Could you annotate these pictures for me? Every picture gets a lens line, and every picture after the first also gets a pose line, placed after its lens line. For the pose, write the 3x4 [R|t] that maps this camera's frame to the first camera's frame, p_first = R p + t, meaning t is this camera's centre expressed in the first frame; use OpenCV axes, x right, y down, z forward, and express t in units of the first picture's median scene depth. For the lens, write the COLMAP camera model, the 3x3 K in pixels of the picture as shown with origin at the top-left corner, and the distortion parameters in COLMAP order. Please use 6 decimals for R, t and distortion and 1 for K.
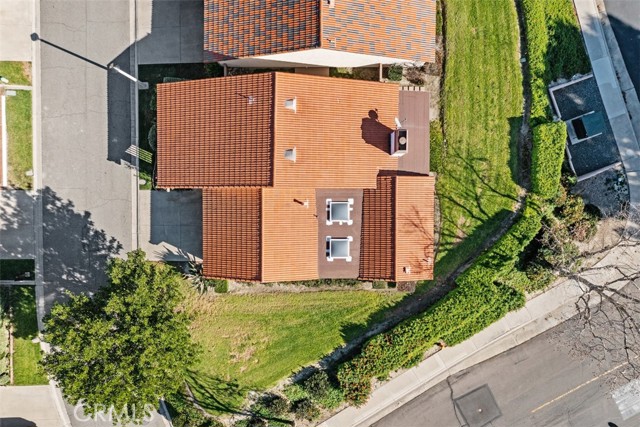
lens RADIAL K [[499.0, 0, 315.4], [0, 499.0, 211.7], [0, 0, 1]] dist [-0.003891, 0.000724]
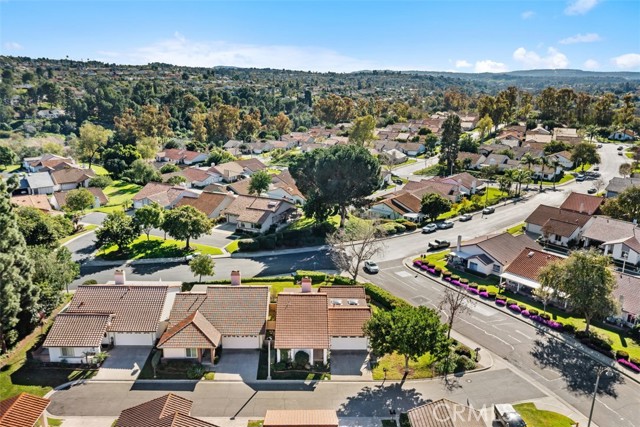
lens RADIAL K [[499.0, 0, 315.4], [0, 499.0, 211.7], [0, 0, 1]] dist [-0.003891, 0.000724]
pose [[-0.026672, -0.274167, 0.961312, -1.812582], [0.999631, -0.012235, 0.024245, -0.130279], [0.005114, 0.961604, 0.274393, -0.001350]]
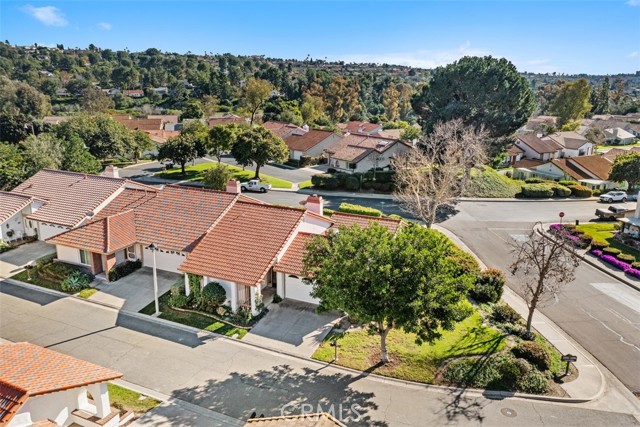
lens RADIAL K [[499.0, 0, 315.4], [0, 499.0, 211.7], [0, 0, 1]] dist [-0.003891, 0.000724]
pose [[0.408360, -0.246035, 0.879039, -1.052710], [0.912794, 0.102693, -0.395298, 0.423348], [0.006986, 0.963805, 0.266515, 0.530482]]
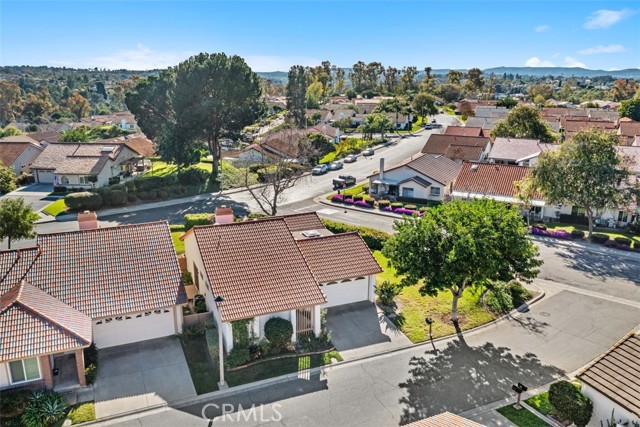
lens RADIAL K [[499.0, 0, 315.4], [0, 499.0, 211.7], [0, 0, 1]] dist [-0.003891, 0.000724]
pose [[-0.404173, -0.253759, 0.878778, -1.022534], [0.914661, -0.118686, 0.386405, -0.390400], [0.006245, 0.959958, 0.280074, 0.518925]]
